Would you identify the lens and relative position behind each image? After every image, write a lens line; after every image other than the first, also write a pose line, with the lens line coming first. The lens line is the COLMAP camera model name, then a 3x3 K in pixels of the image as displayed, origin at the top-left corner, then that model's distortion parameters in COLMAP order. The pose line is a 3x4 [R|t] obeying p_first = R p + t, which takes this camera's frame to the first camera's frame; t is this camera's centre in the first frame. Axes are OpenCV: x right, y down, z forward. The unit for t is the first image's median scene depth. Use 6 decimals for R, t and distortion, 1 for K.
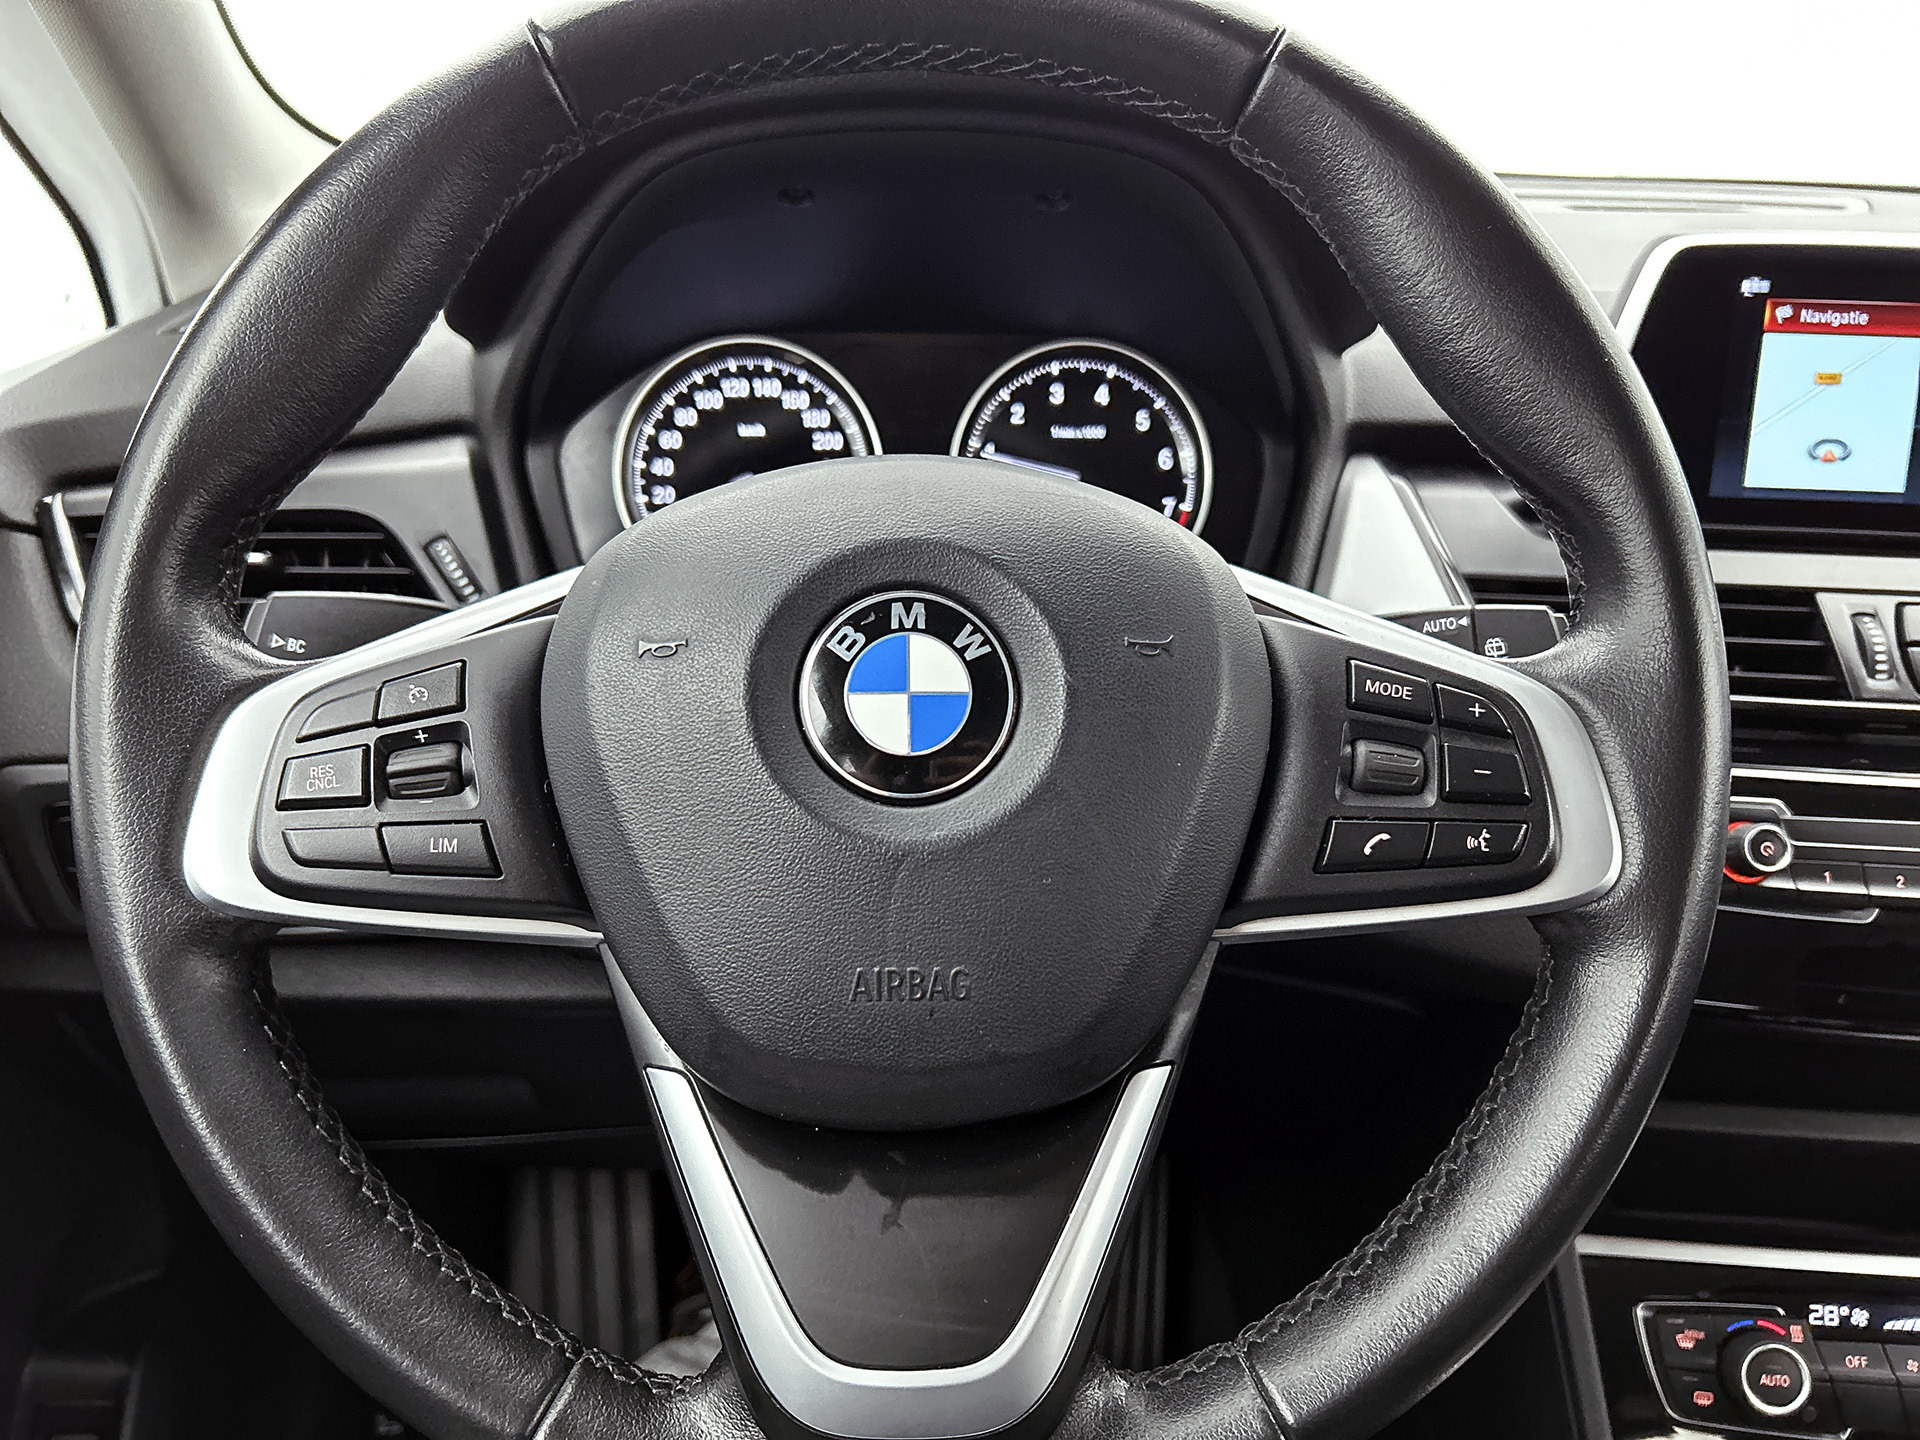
lens RADIAL K [[1442.7, 0, 960.0], [0, 1442.7, 720.0], [0, 0, 1]] dist [0.028859, -0.063731]
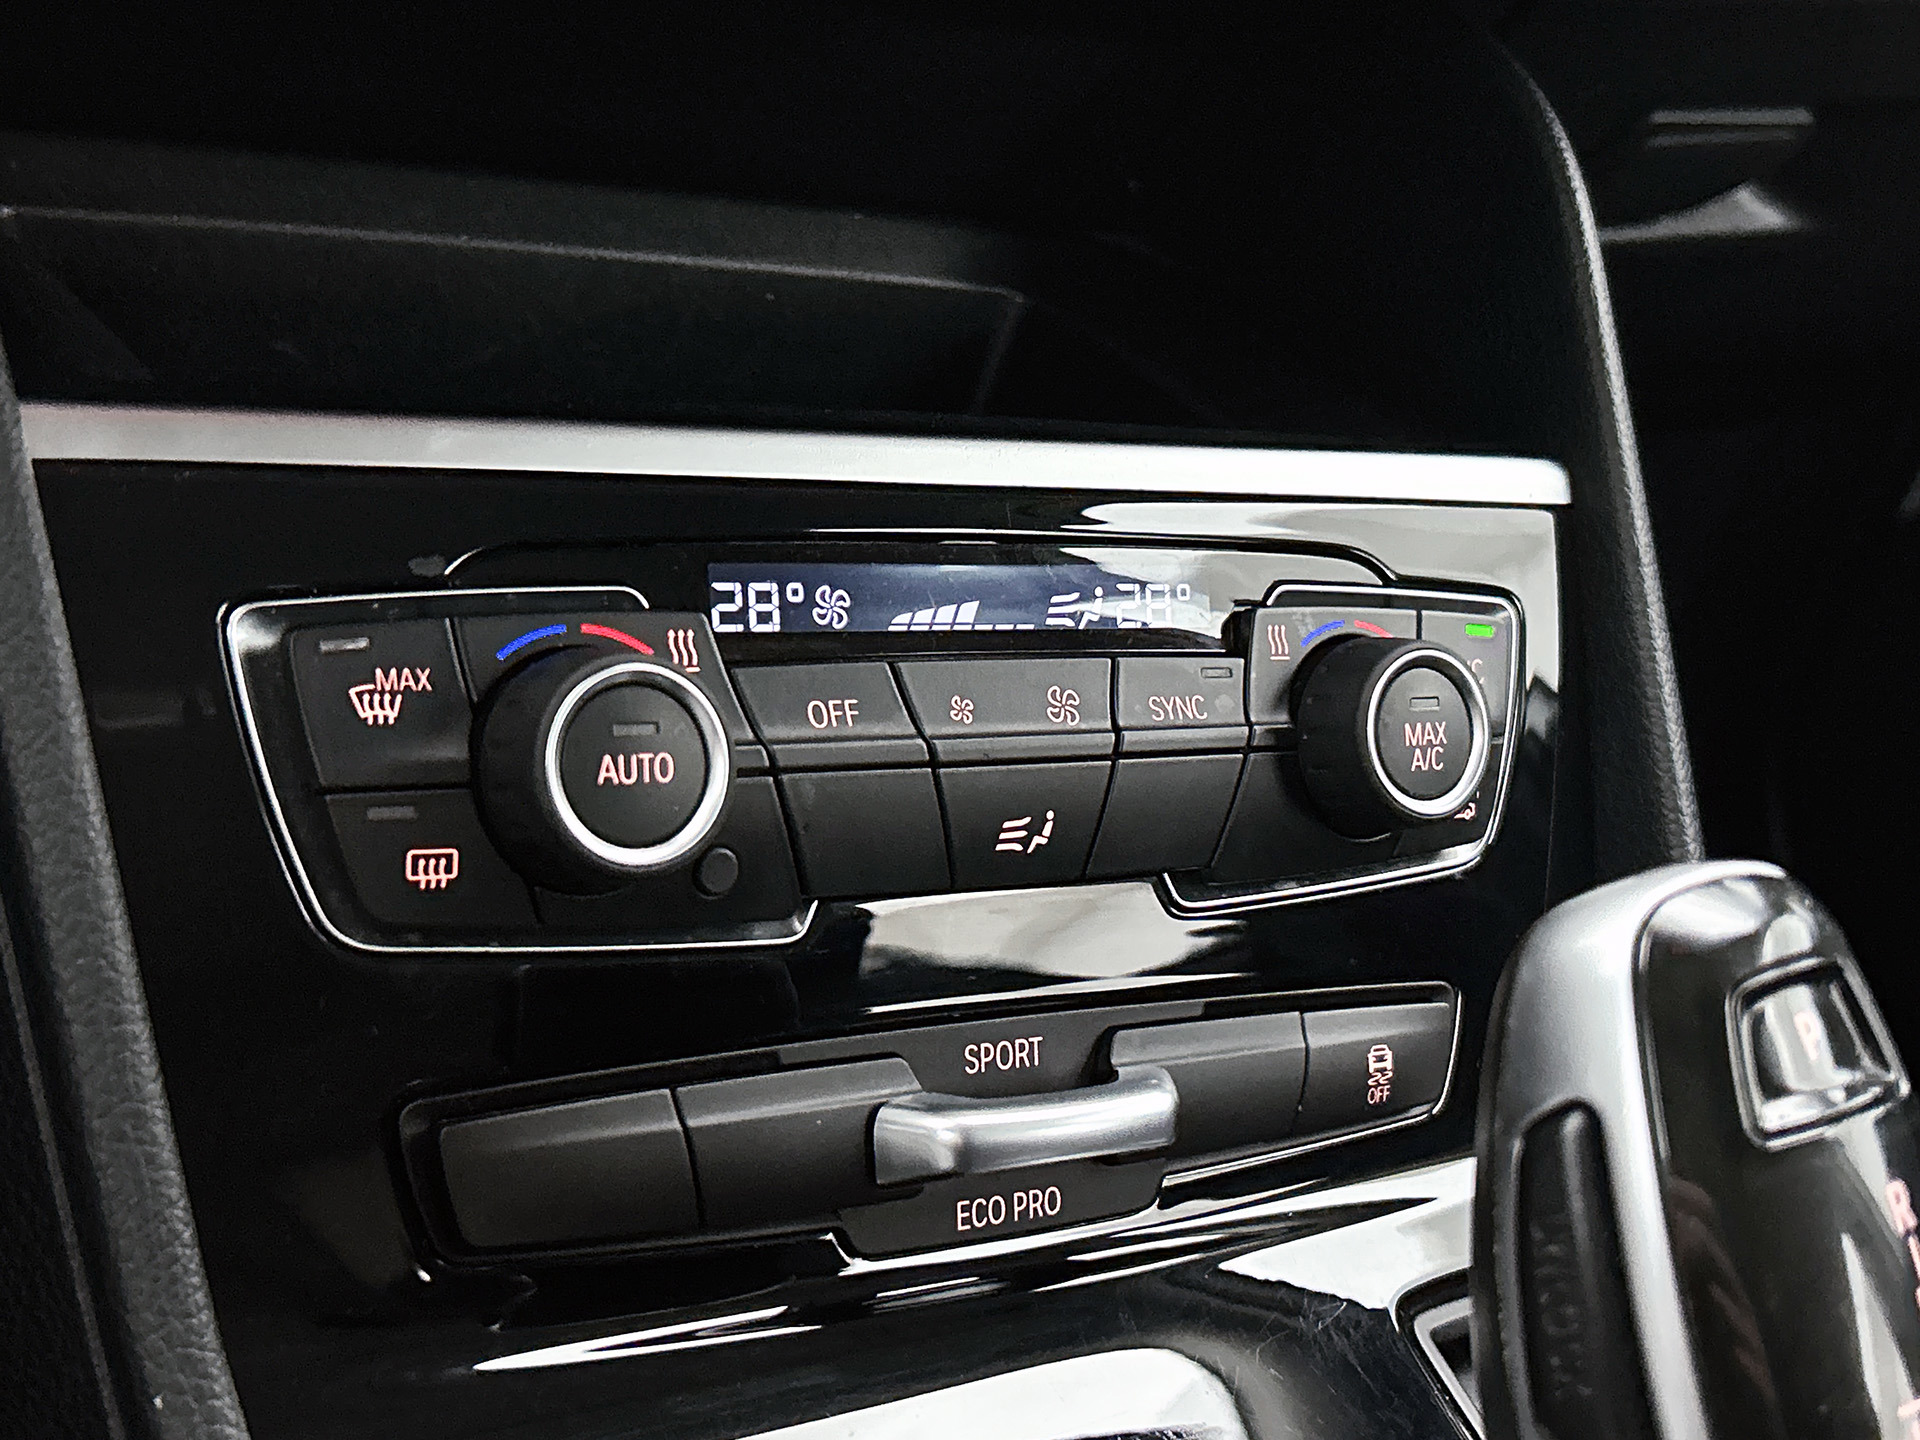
lens RADIAL K [[2657.6, 0, 960.0], [0, 2657.6, 720.0], [0, 0, 1]] dist [0.346488, -1.447355]
pose [[0.768434, -0.084114, 0.634377, 0.354399], [-0.038182, 0.983531, 0.176660, 0.506260], [-0.638789, -0.159973, 0.752567, 0.741156]]
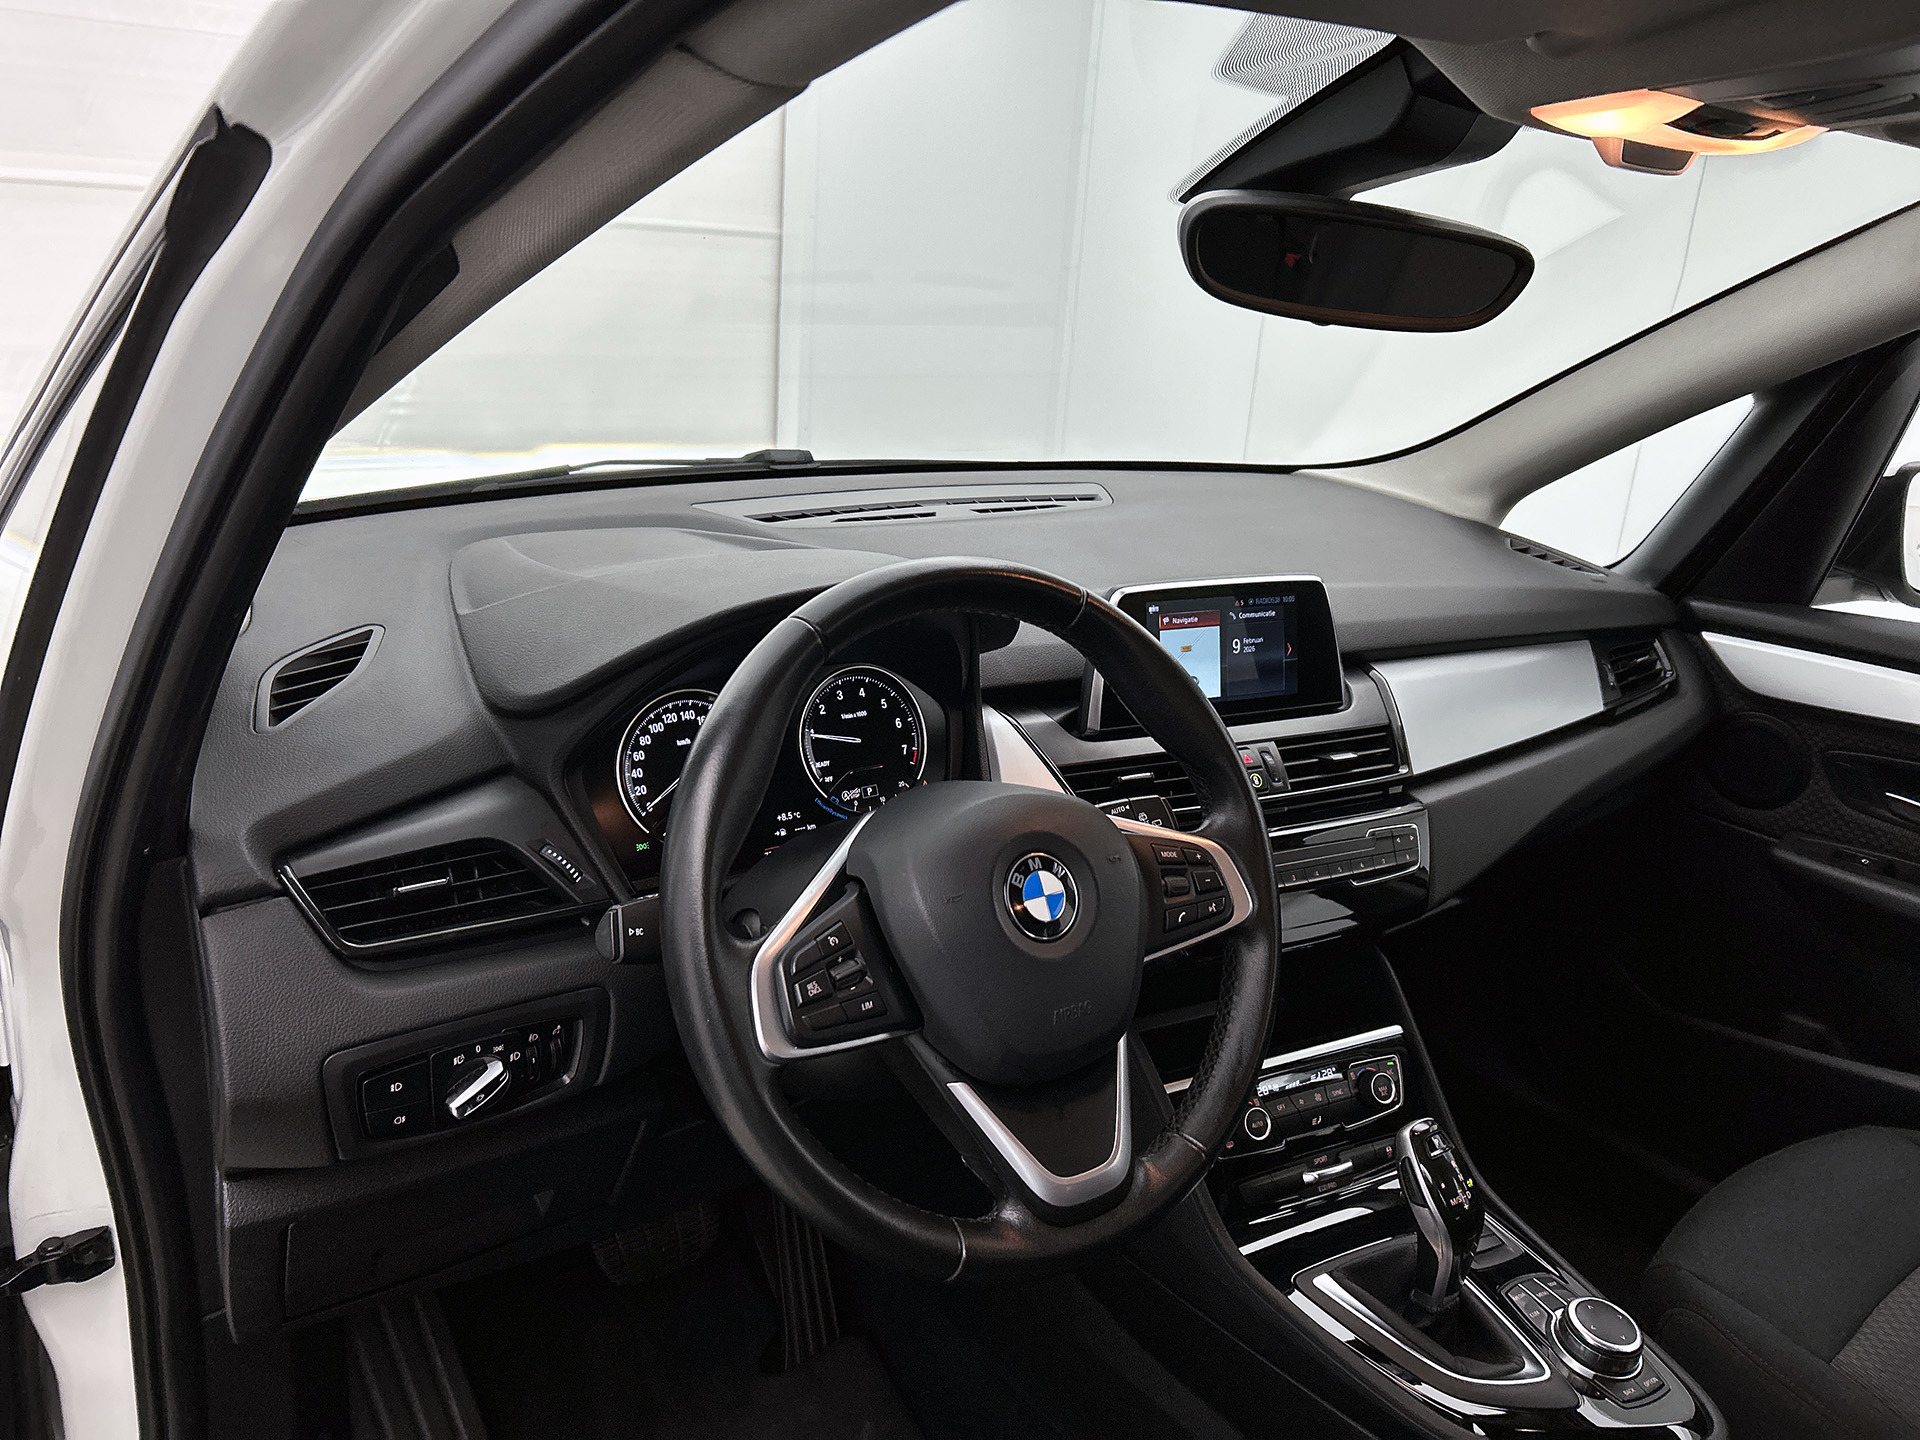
lens RADIAL K [[1442.7, 0, 960.0], [0, 1442.7, 720.0], [0, 0, 1]] dist [0.028859, -0.063731]
pose [[0.830663, -0.135882, 0.539940, -1.305084], [0.158640, 0.987327, 0.004415, -0.314632], [-0.533697, 0.081989, 0.841692, -0.919370]]
